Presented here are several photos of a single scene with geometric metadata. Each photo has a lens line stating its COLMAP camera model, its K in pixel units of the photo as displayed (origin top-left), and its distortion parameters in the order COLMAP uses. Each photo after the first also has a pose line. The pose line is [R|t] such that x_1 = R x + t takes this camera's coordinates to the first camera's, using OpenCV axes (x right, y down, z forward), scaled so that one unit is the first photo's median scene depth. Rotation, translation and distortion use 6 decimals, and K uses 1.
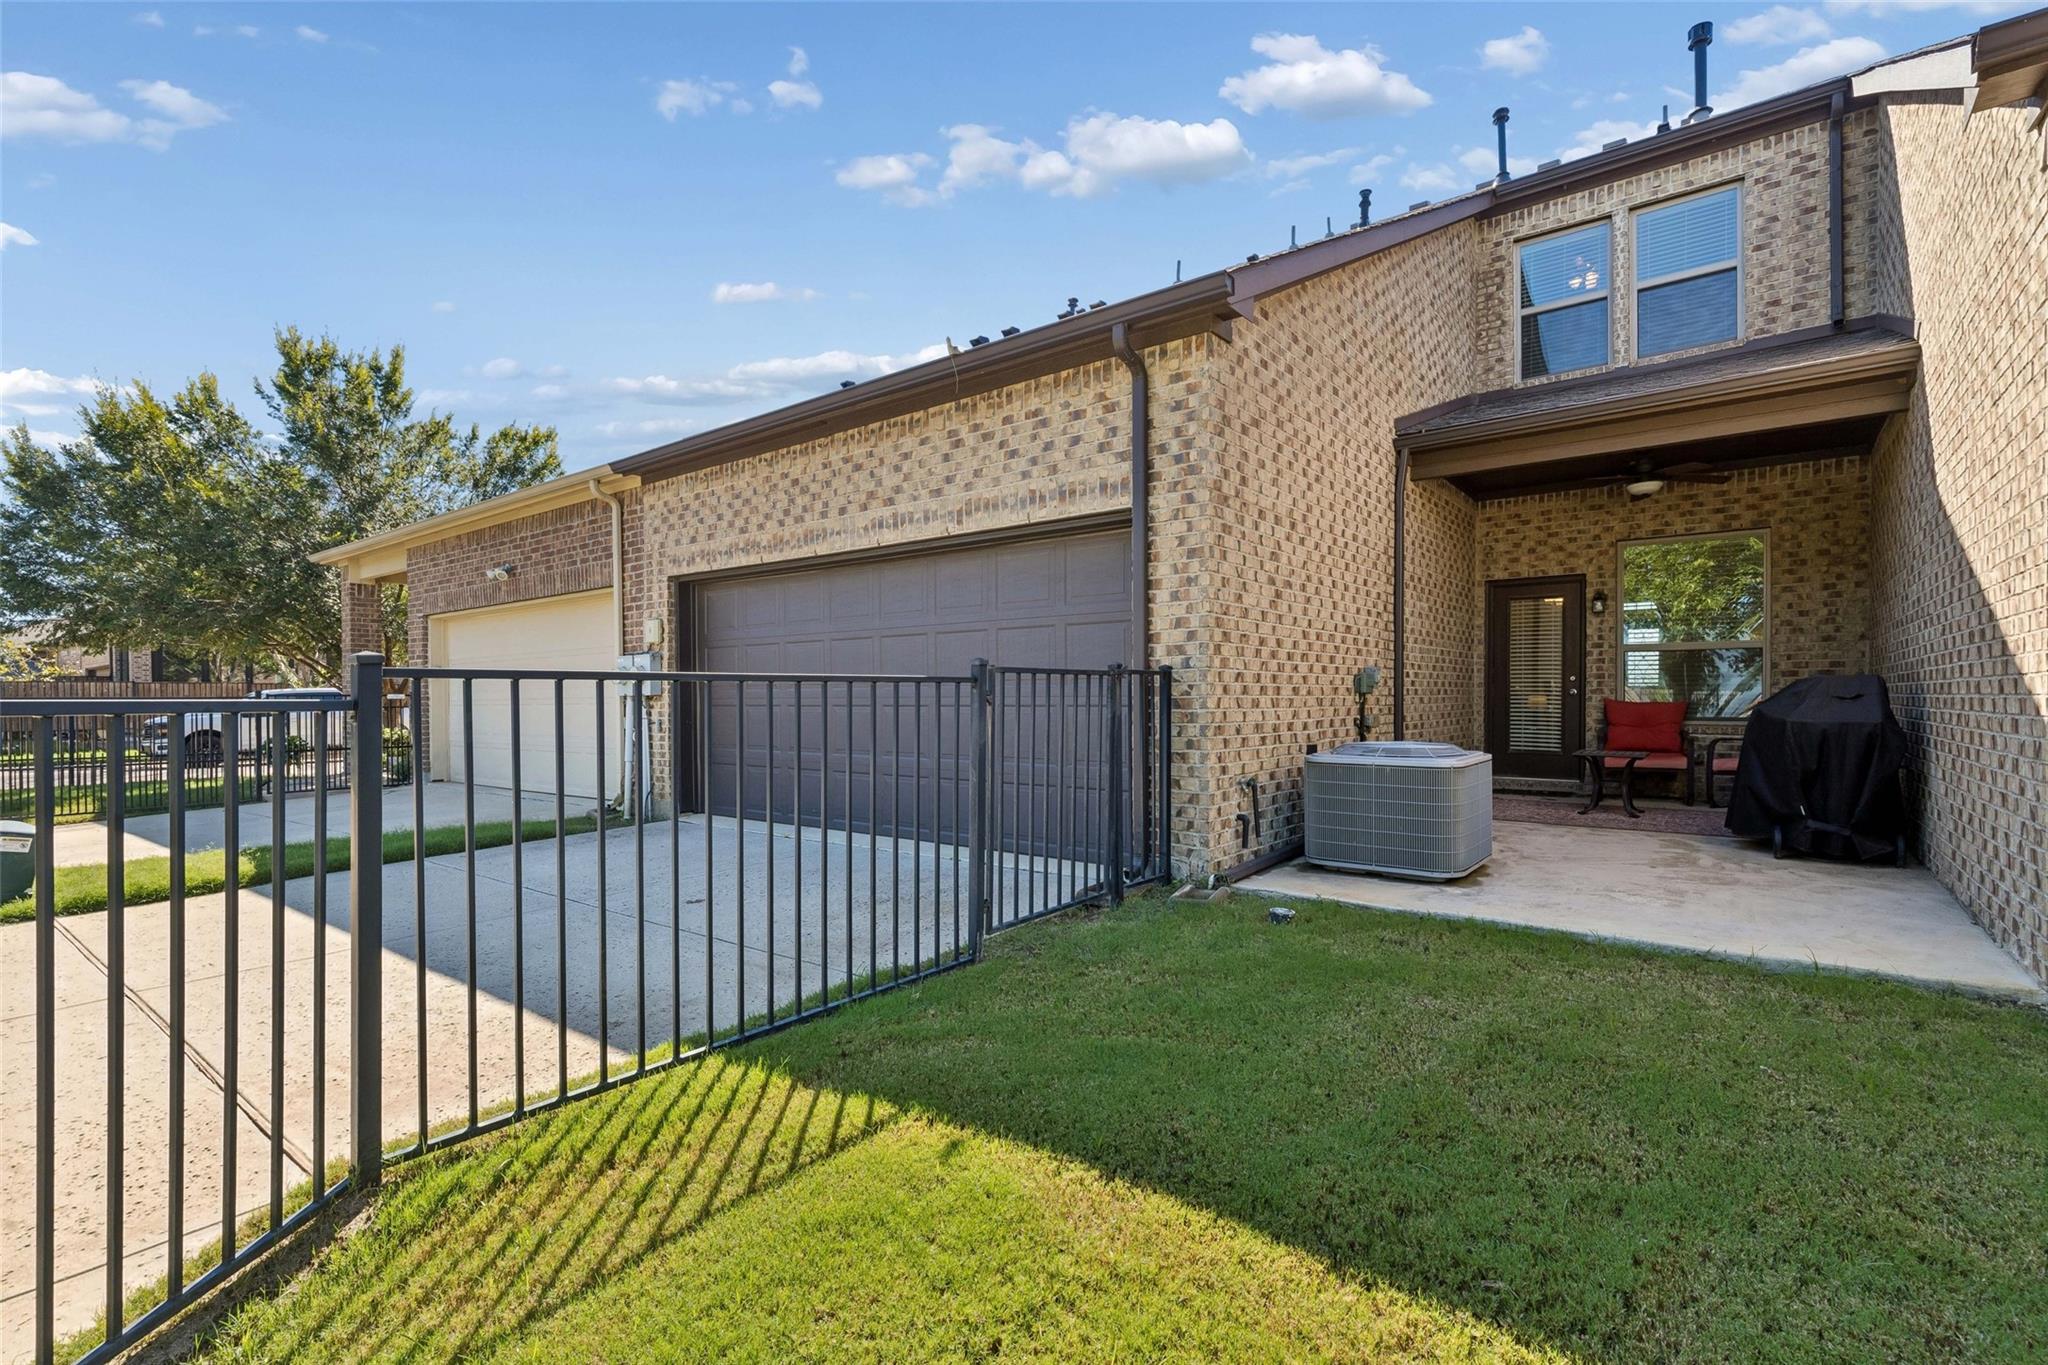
lens RADIAL K [[928.7, 0, 1026.2], [0, 928.7, 693.2], [0, 0, 1]] dist [0.015669, -0.002229]
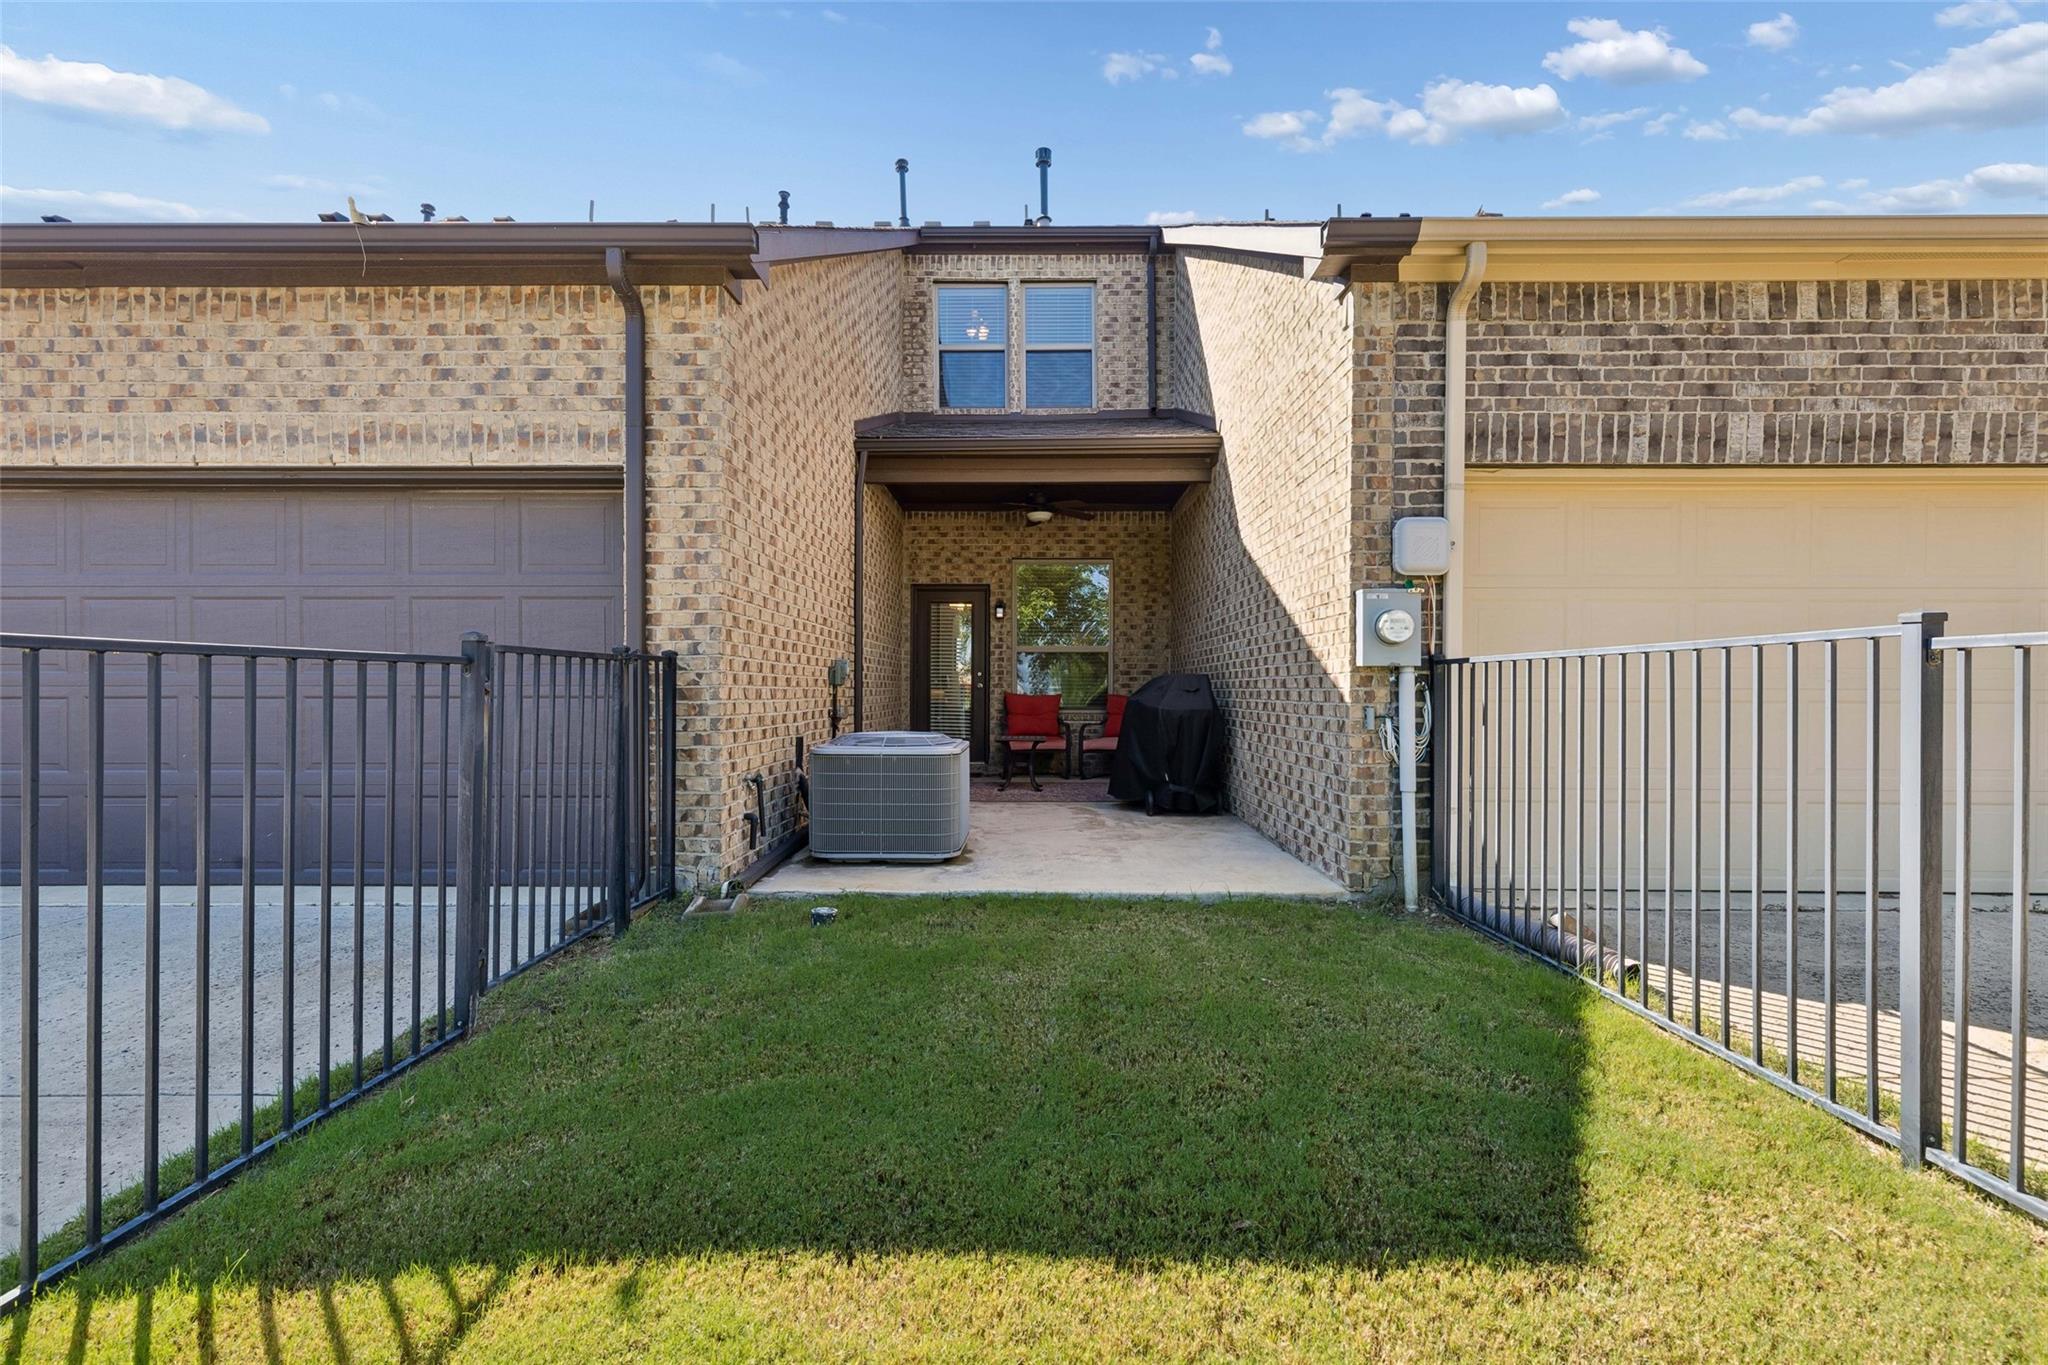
lens RADIAL K [[928.7, 0, 1022.6], [0, 928.7, 688.1], [0, 0, 1]] dist [0.015669, -0.002229]
pose [[0.797577, 0.006038, 0.603187, -0.112832], [-0.006902, 0.999976, -0.000883, 0.003547], [-0.603177, -0.003459, 0.797600, 0.091196]]
